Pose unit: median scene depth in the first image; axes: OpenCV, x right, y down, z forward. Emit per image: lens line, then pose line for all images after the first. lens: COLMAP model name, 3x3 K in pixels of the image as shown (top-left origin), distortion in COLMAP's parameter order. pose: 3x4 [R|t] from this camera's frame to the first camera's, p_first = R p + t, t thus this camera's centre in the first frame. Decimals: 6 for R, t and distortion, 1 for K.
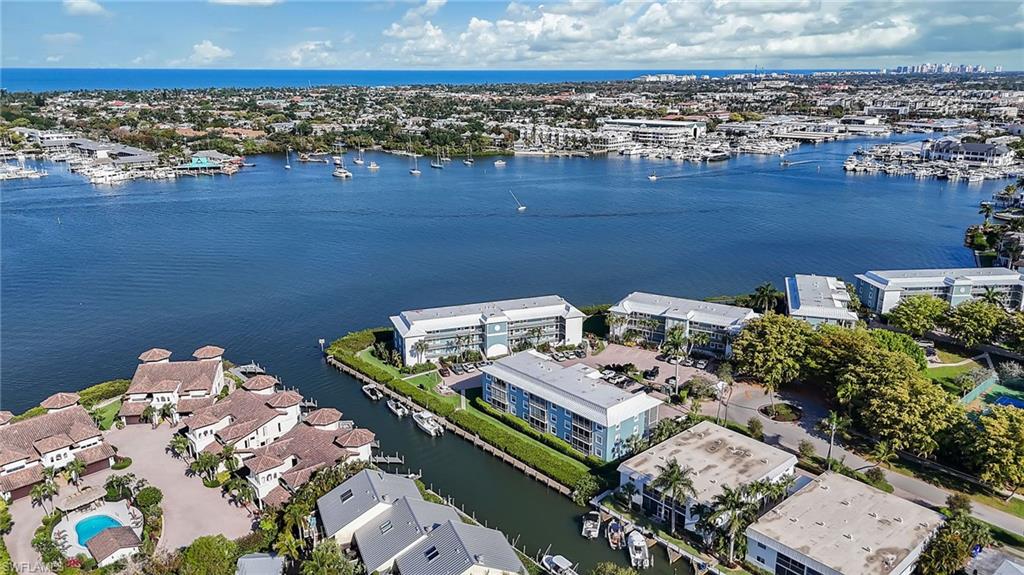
lens RADIAL K [[755.7, 0, 512.0], [0, 755.7, 287.5], [0, 0, 1]] dist [0.085631, -0.089286]
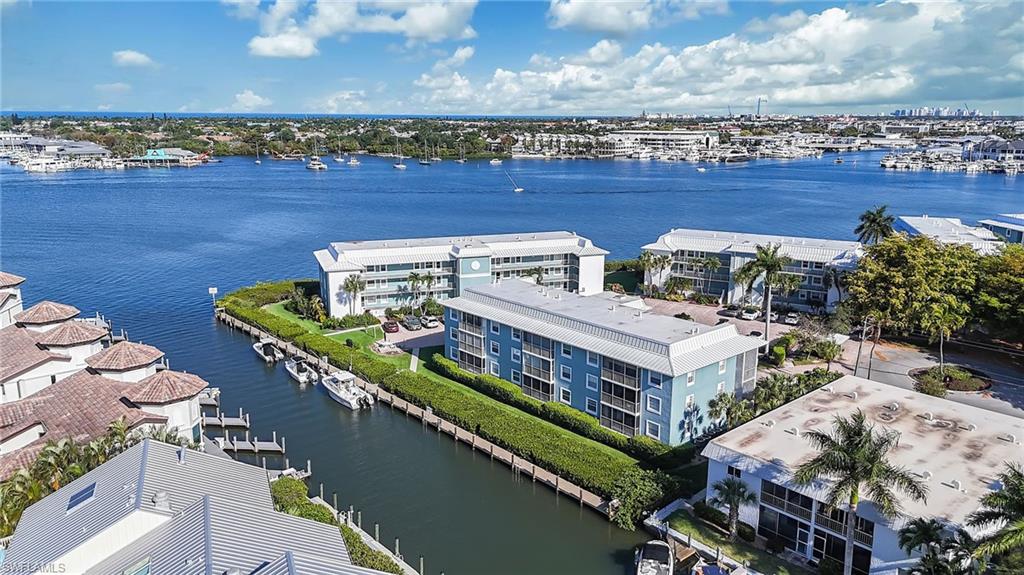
lens RADIAL K [[755.7, 0, 512.0], [0, 755.7, 287.5], [0, 0, 1]] dist [0.085631, -0.089286]
pose [[0.999995, 0.003217, 0.000257, 0.013216], [-0.003197, 0.998359, -0.057183, 0.121421], [-0.000441, 0.057182, 0.998364, 0.382643]]
